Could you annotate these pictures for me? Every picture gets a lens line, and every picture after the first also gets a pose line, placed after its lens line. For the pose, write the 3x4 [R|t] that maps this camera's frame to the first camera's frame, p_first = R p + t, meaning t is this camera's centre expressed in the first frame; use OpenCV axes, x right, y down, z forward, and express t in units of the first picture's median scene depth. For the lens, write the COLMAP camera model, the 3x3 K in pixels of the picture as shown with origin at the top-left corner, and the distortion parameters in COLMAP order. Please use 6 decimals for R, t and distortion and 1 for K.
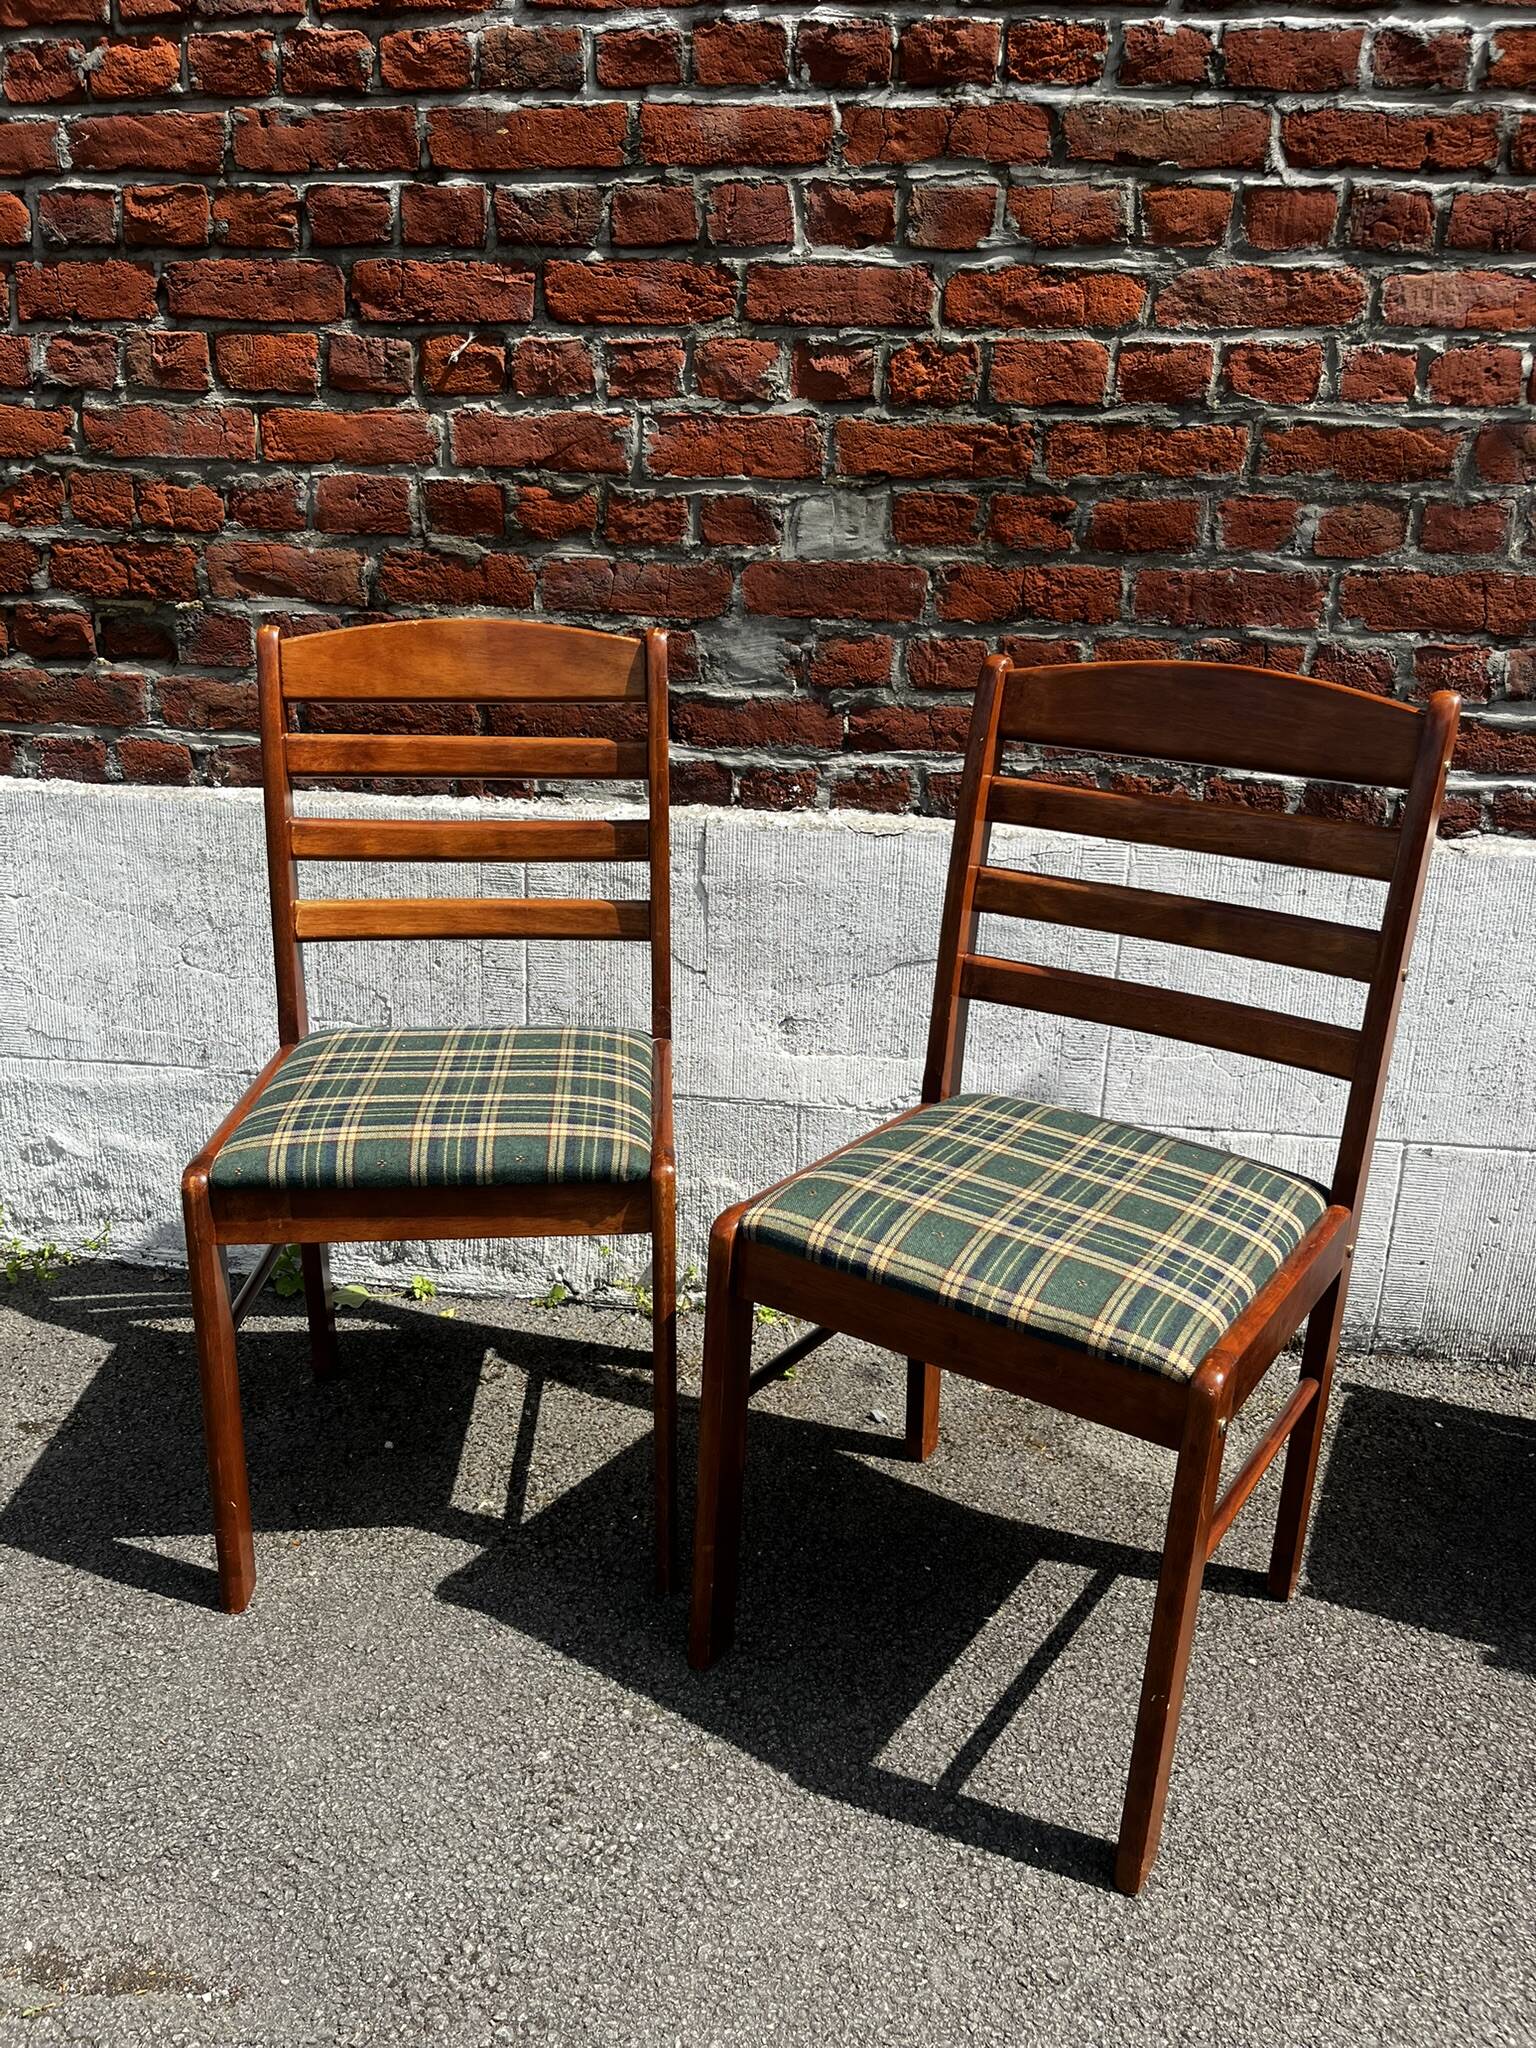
lens RADIAL K [[1543.3, 0, 780.1], [0, 1543.3, 1041.3], [0, 0, 1]] dist [0.048203, -0.070459]
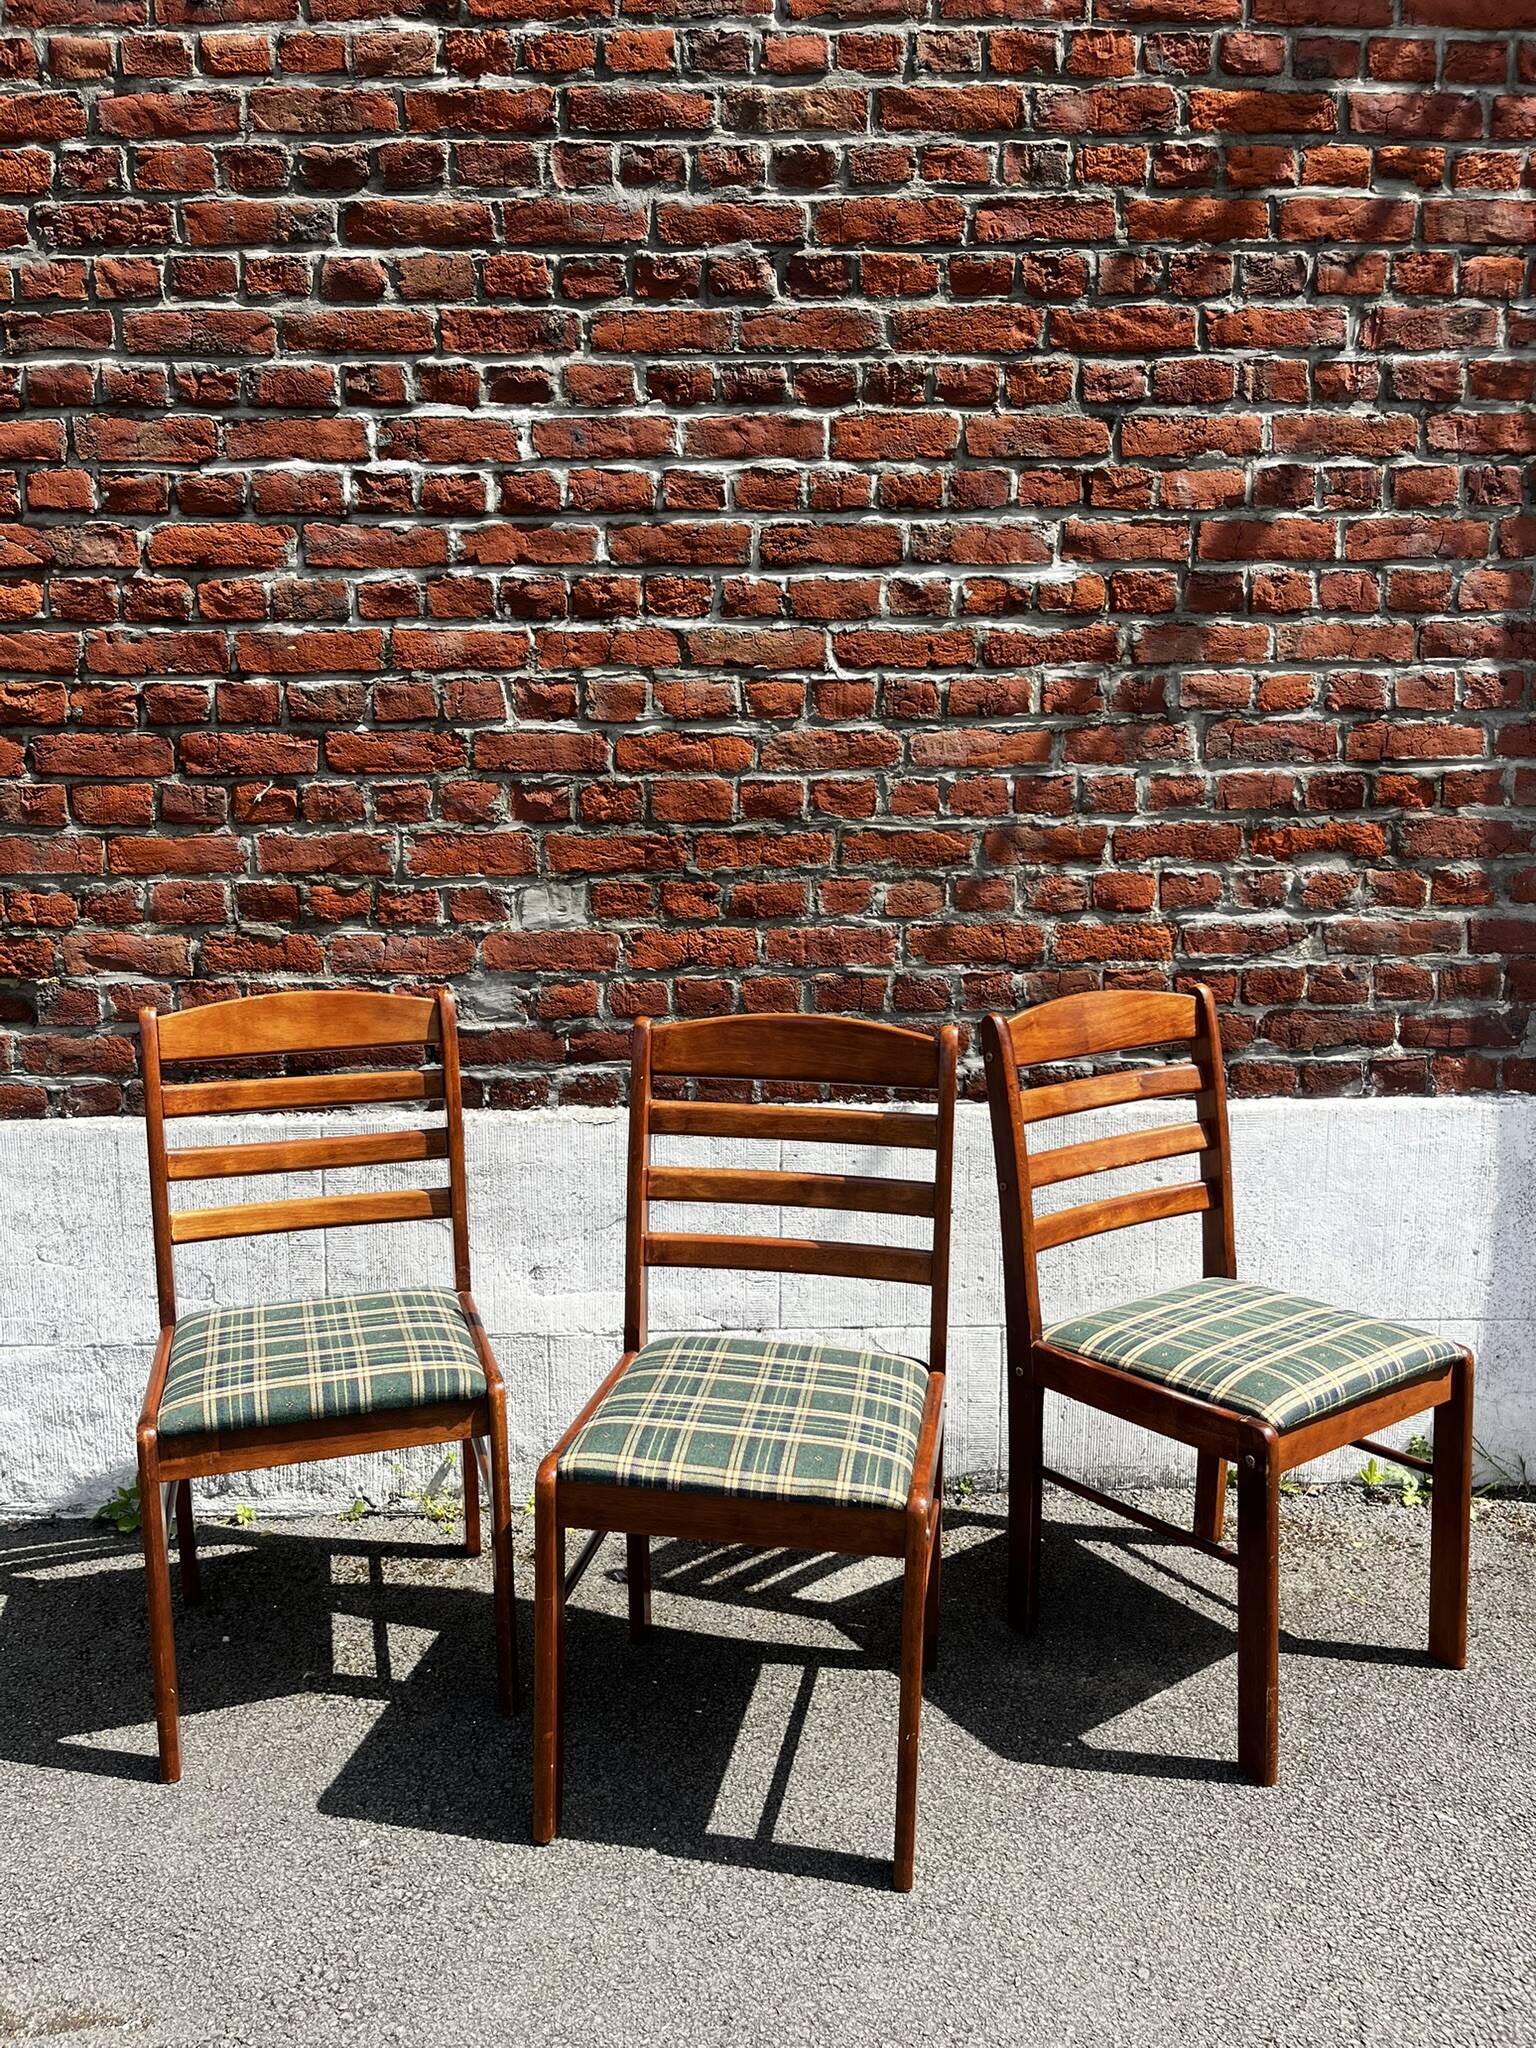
lens RADIAL K [[1543.3, 0, 773.3], [0, 1543.3, 1030.4], [0, 0, 1]] dist [0.048203, -0.070459]
pose [[0.989201, -0.054623, 0.136008, 0.040918], [0.074011, 0.987118, -0.141846, -0.013944], [-0.126507, 0.150381, 0.980501, -0.363806]]
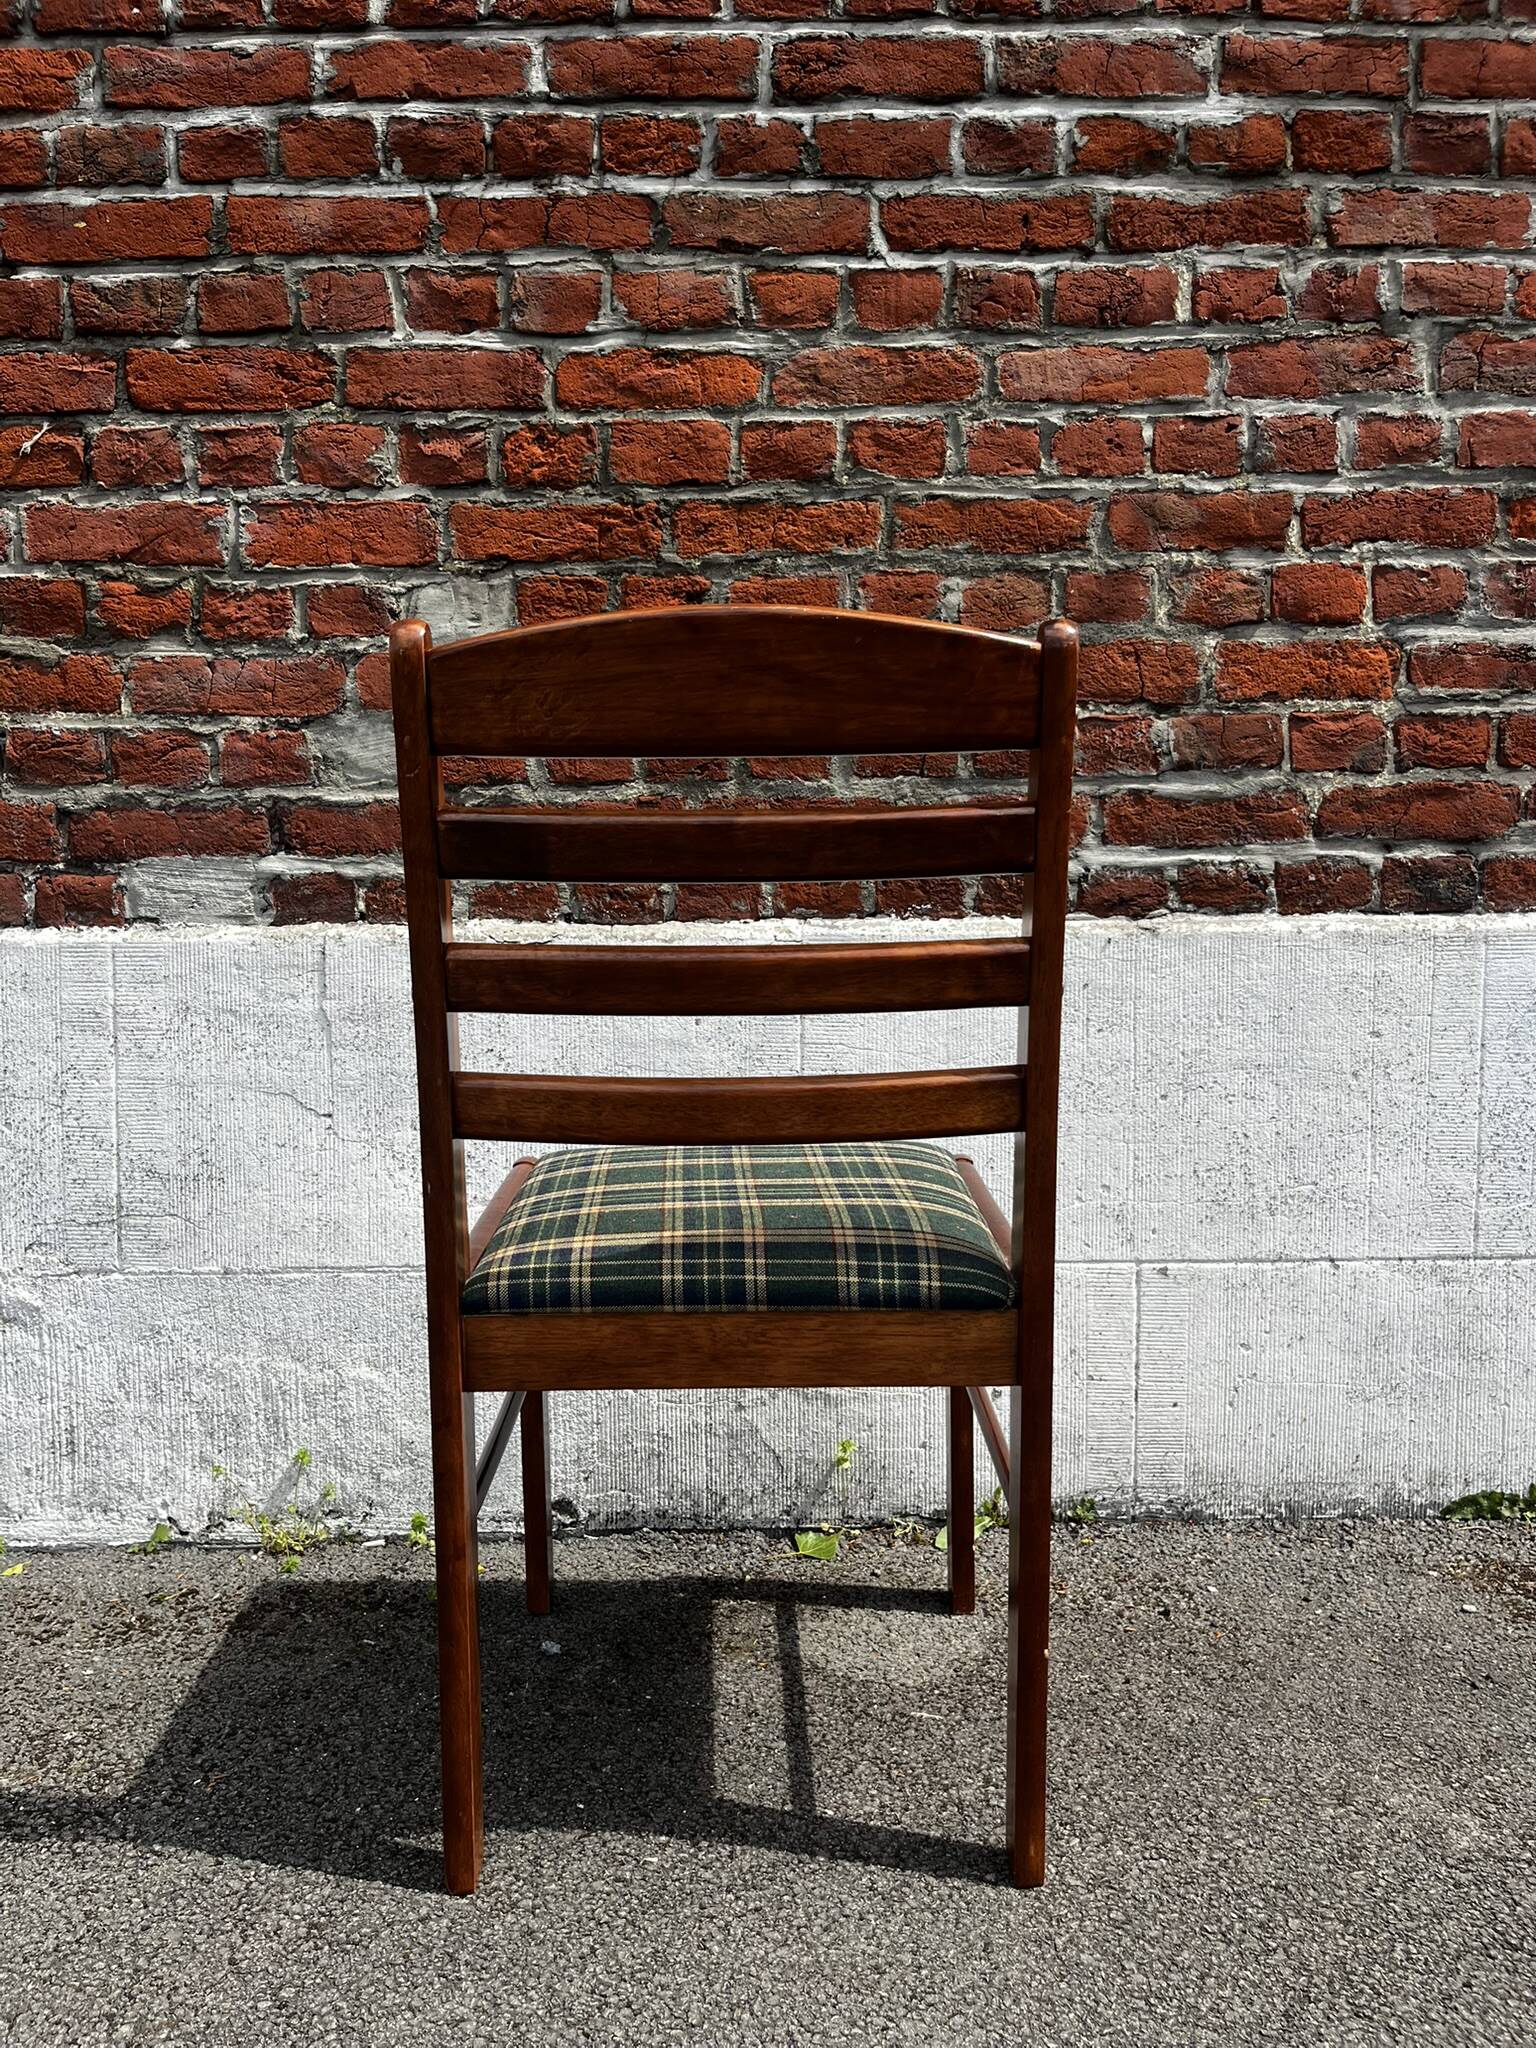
lens RADIAL K [[1543.3, 0, 768.4], [0, 1543.3, 1043.9], [0, 0, 1]] dist [0.048203, -0.070459]
pose [[0.992225, -0.043310, 0.116677, 0.103640], [0.068033, 0.973778, -0.217090, 0.132855], [-0.104215, 0.223340, 0.969154, 0.147152]]
